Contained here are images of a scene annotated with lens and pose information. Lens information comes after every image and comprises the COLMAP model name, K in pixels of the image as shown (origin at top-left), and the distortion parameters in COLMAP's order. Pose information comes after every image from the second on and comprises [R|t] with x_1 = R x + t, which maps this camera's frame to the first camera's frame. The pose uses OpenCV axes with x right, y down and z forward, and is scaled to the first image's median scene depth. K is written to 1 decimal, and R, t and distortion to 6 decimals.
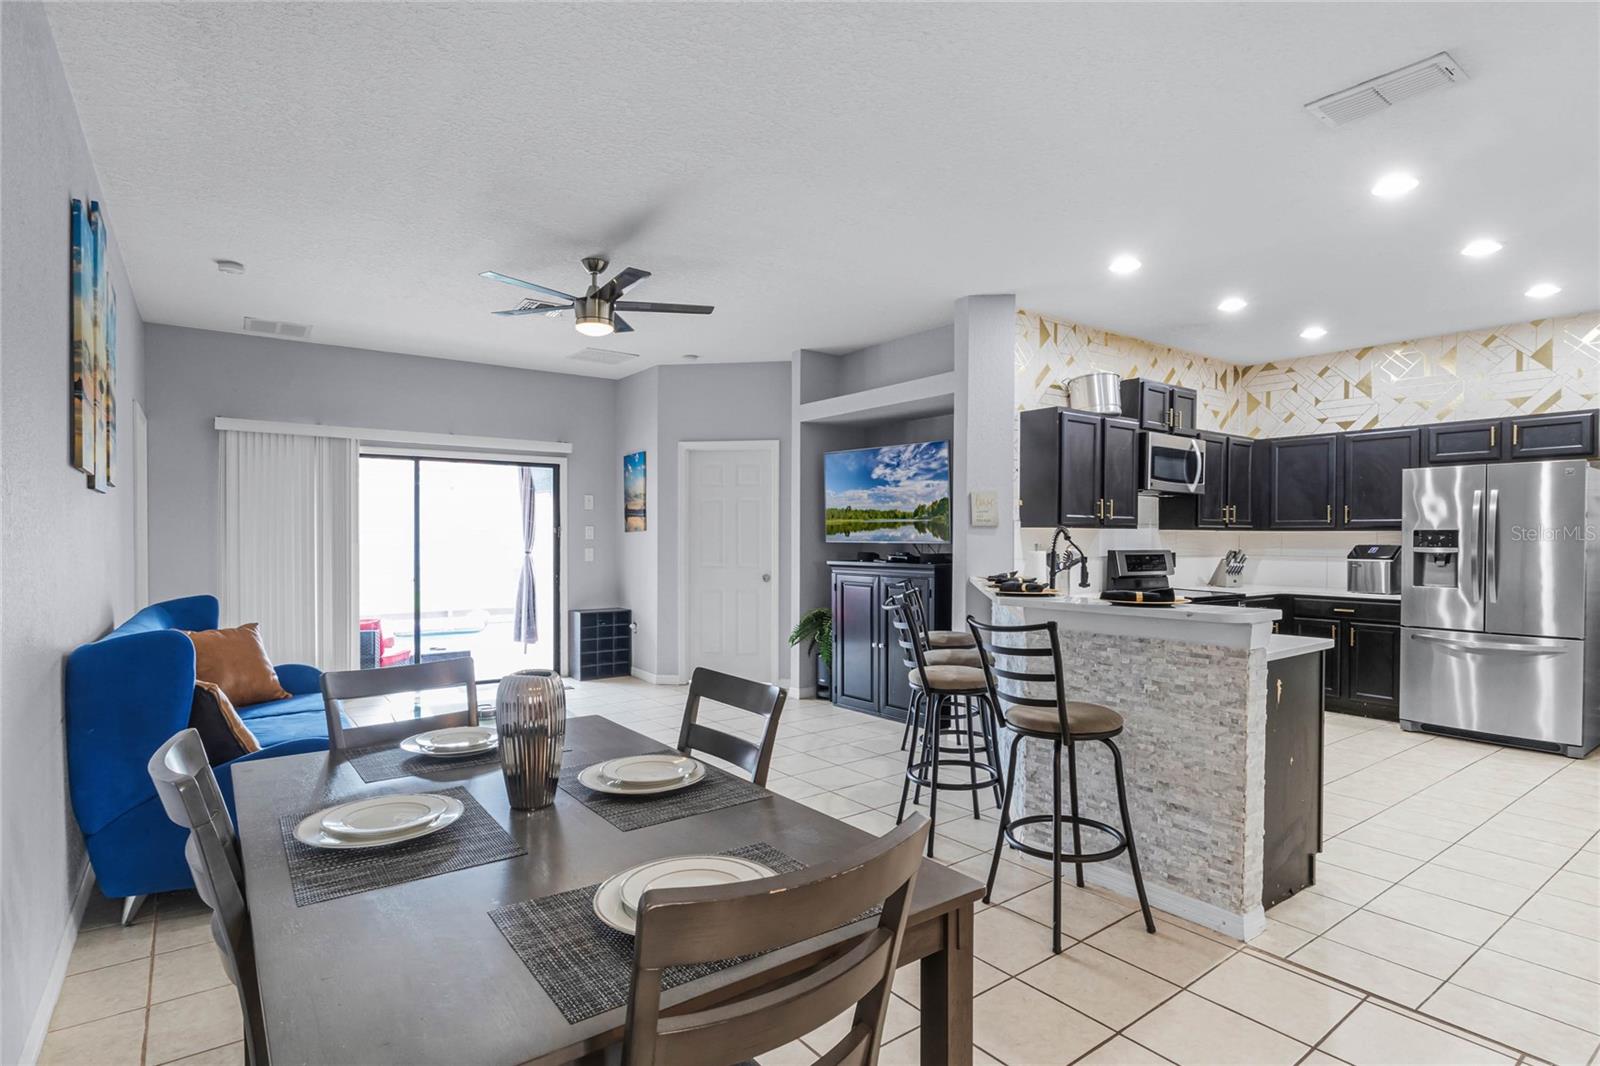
lens RADIAL K [[813.0, 0, 805.3], [0, 813.0, 545.8], [0, 0, 1]] dist [0.010016, -0.000793]
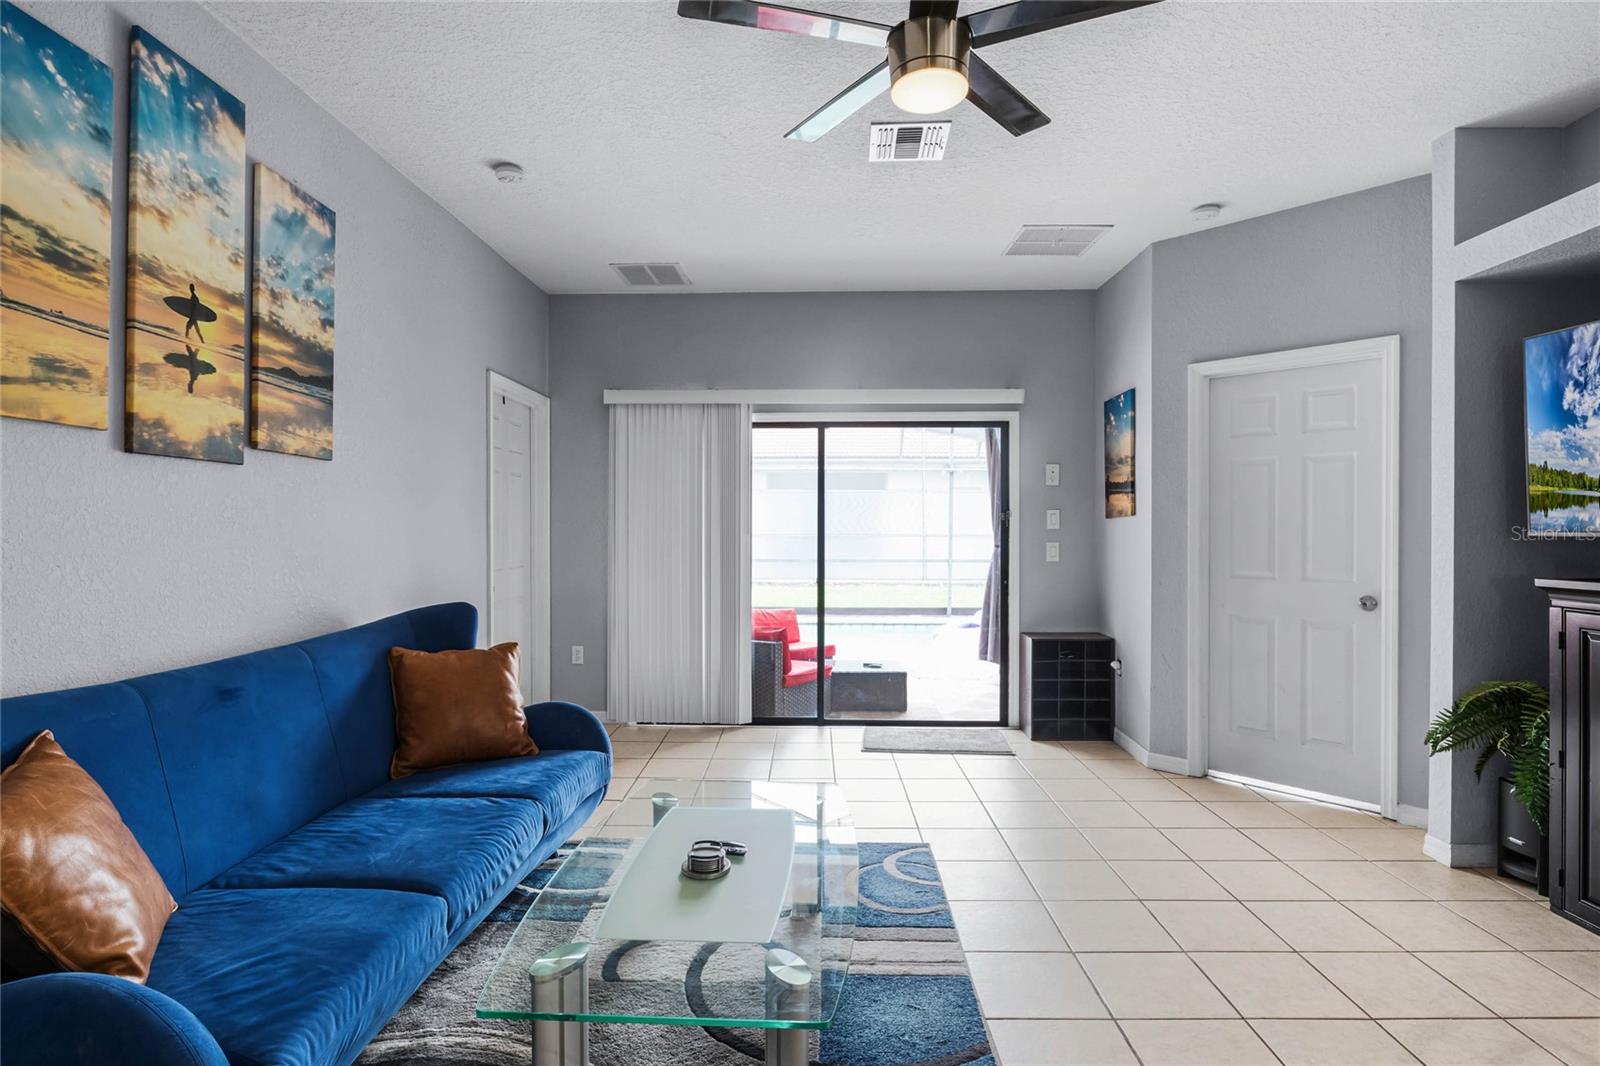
lens RADIAL K [[808.0, 0, 804.3], [0, 808.0, 529.6], [0, 0, 1]] dist [-0.003462, -0.001277]
pose [[0.787122, 0.000676, -0.616797, -0.014635], [-0.005615, 0.999966, -0.006070, -0.002698], [0.616772, 0.008242, 0.787099, 0.392336]]
